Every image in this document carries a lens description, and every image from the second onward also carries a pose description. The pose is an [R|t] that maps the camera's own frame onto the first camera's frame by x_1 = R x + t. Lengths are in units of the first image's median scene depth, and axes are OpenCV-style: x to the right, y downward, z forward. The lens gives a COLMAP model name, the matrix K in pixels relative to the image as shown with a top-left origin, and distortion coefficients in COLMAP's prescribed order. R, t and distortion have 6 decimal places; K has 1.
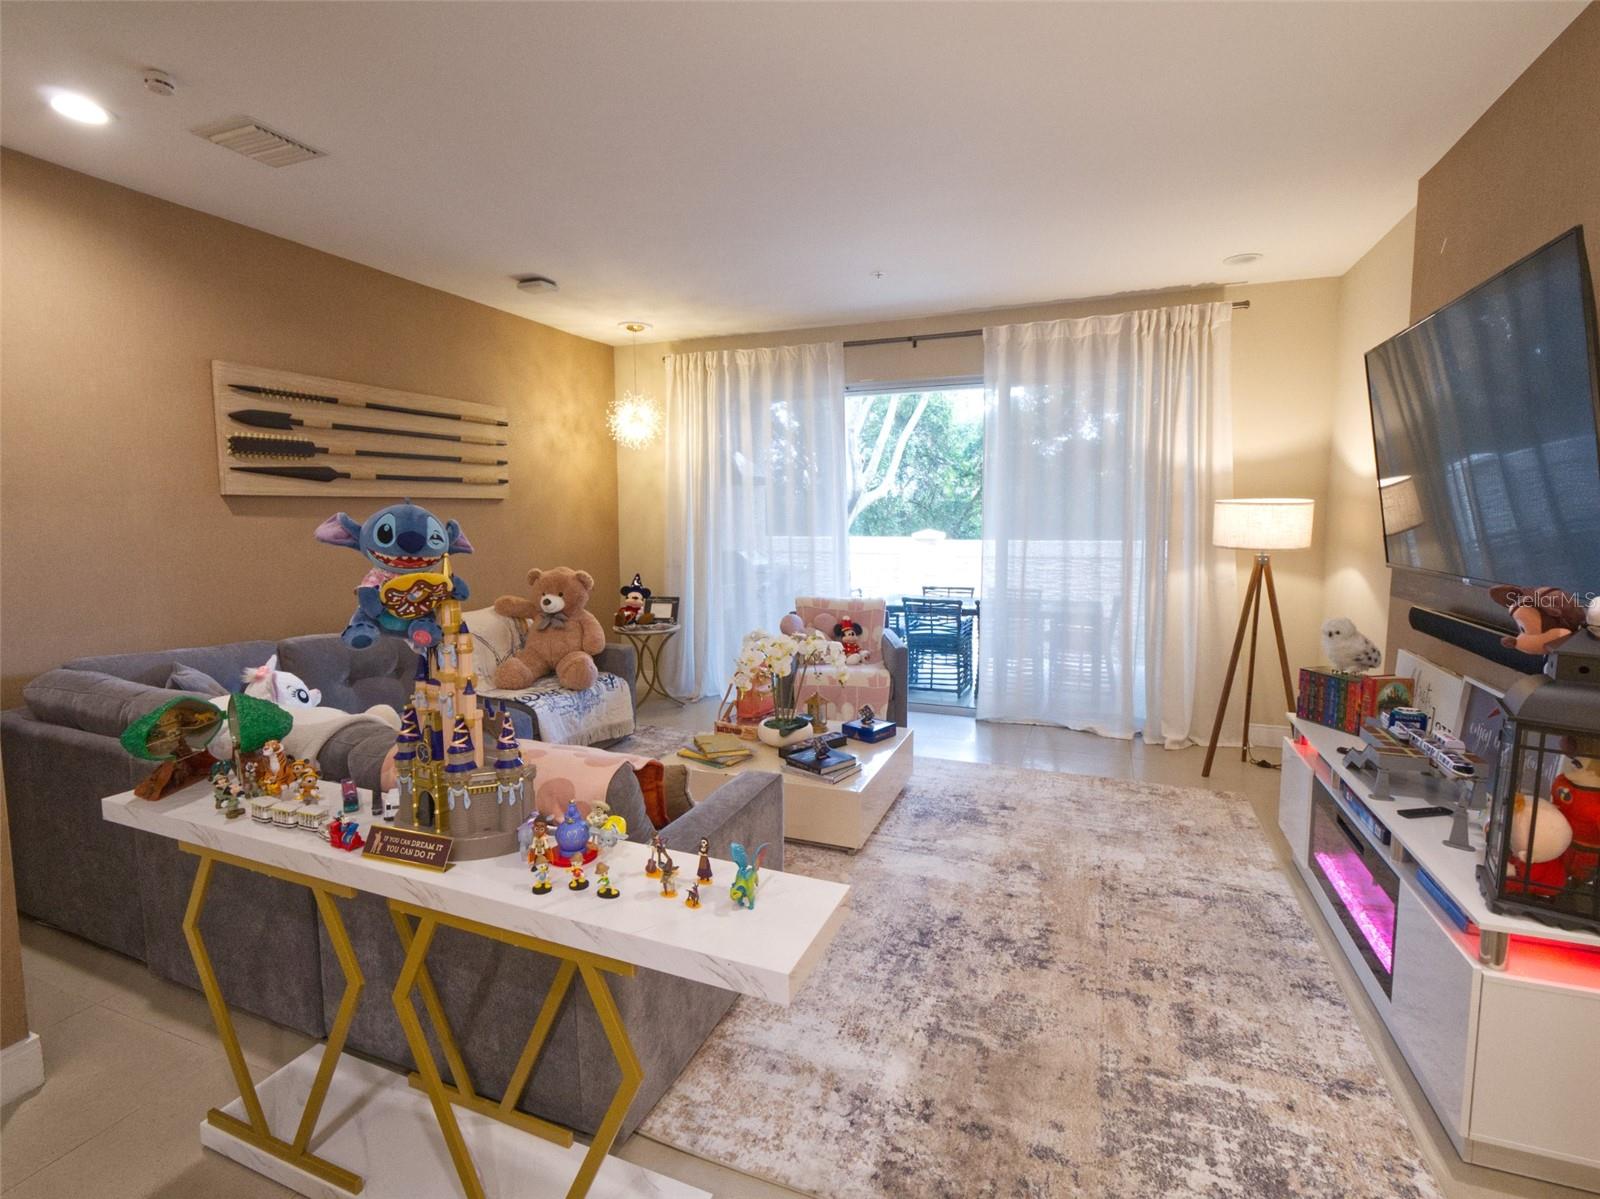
lens RADIAL K [[768.1, 0, 784.1], [0, 768.1, 574.0], [0, 0, 1]] dist [0.005936, 0.000121]
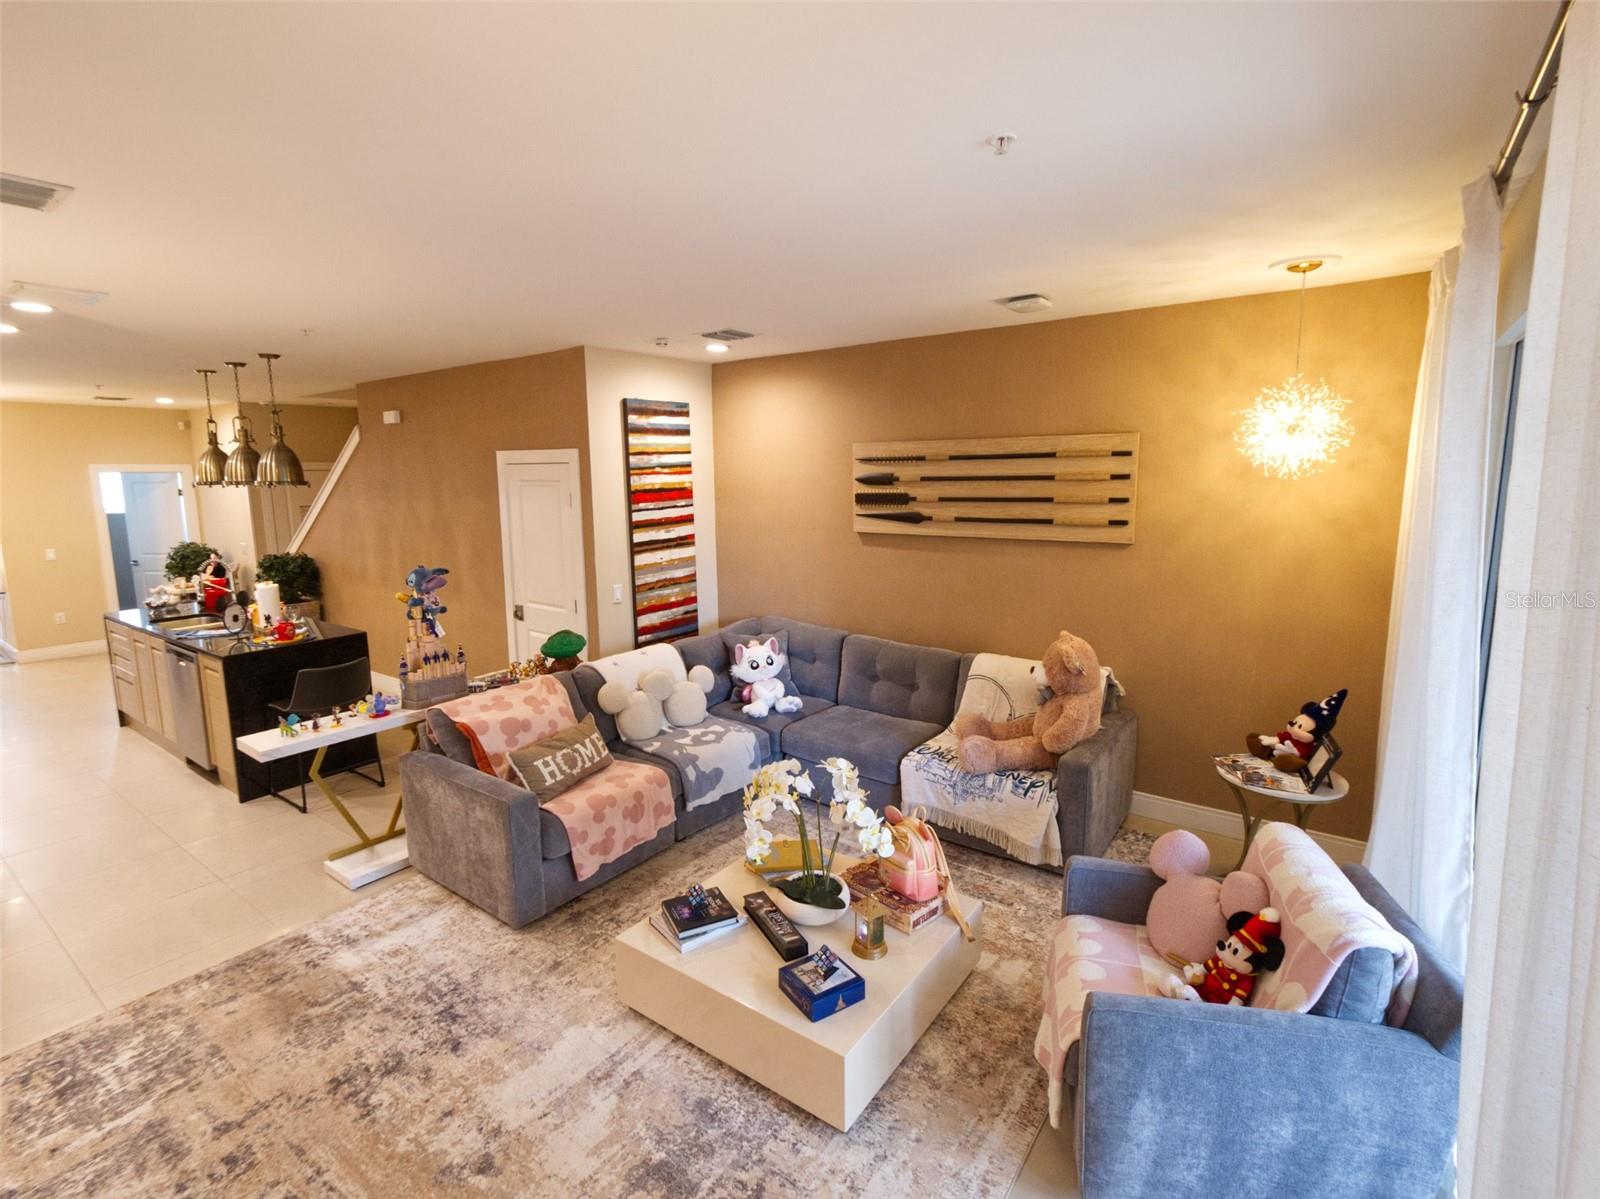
lens RADIAL K [[768.1, 0, 799.8], [0, 768.1, 587.3], [0, 0, 1]] dist [0.005936, 0.000121]
pose [[-0.242757, 0.152191, -0.958075, 0.789980], [-0.067922, 0.982527, 0.173285, -0.260596], [0.967706, 0.107141, -0.228178, 1.304534]]
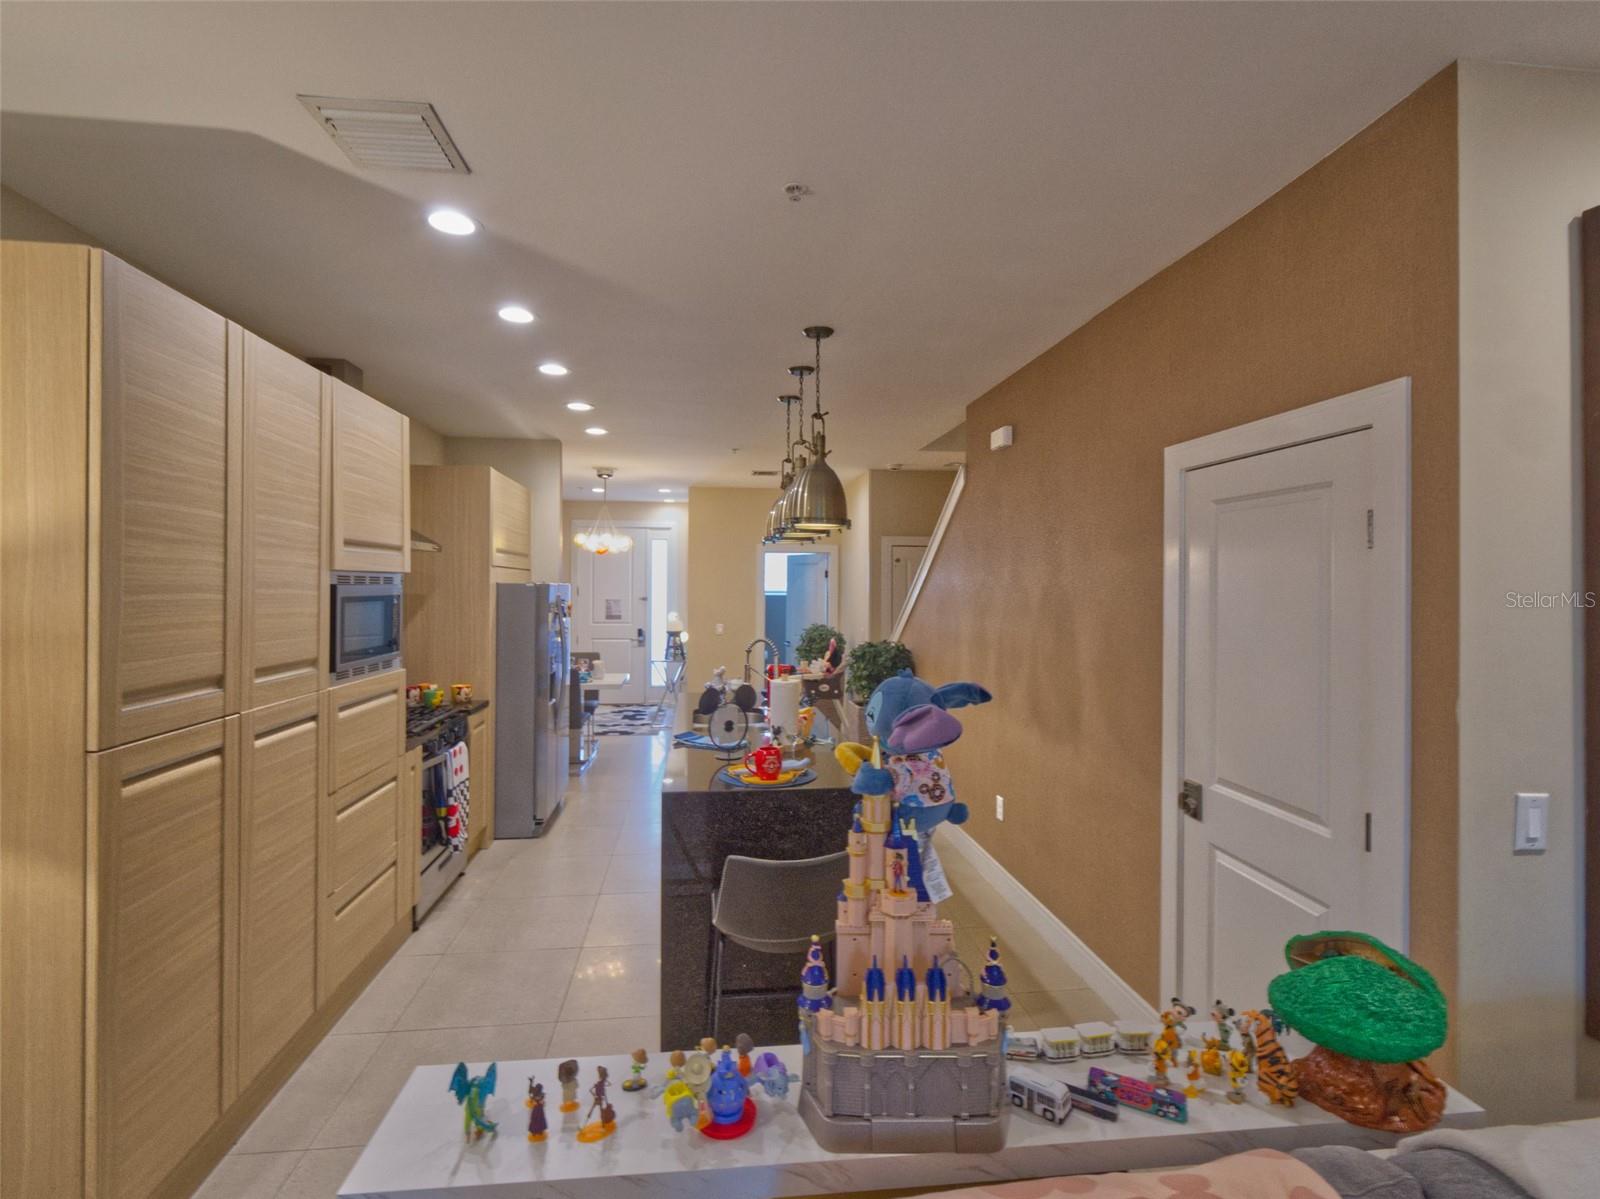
lens RADIAL K [[768.1, 0, 794.2], [0, 768.1, 587.9], [0, 0, 1]] dist [0.005936, 0.000121]
pose [[-0.875621, 0.001123, -0.482997, 0.024813], [-0.040765, 0.996257, 0.076219, -0.116892], [0.481275, 0.086429, -0.872298, 0.774005]]
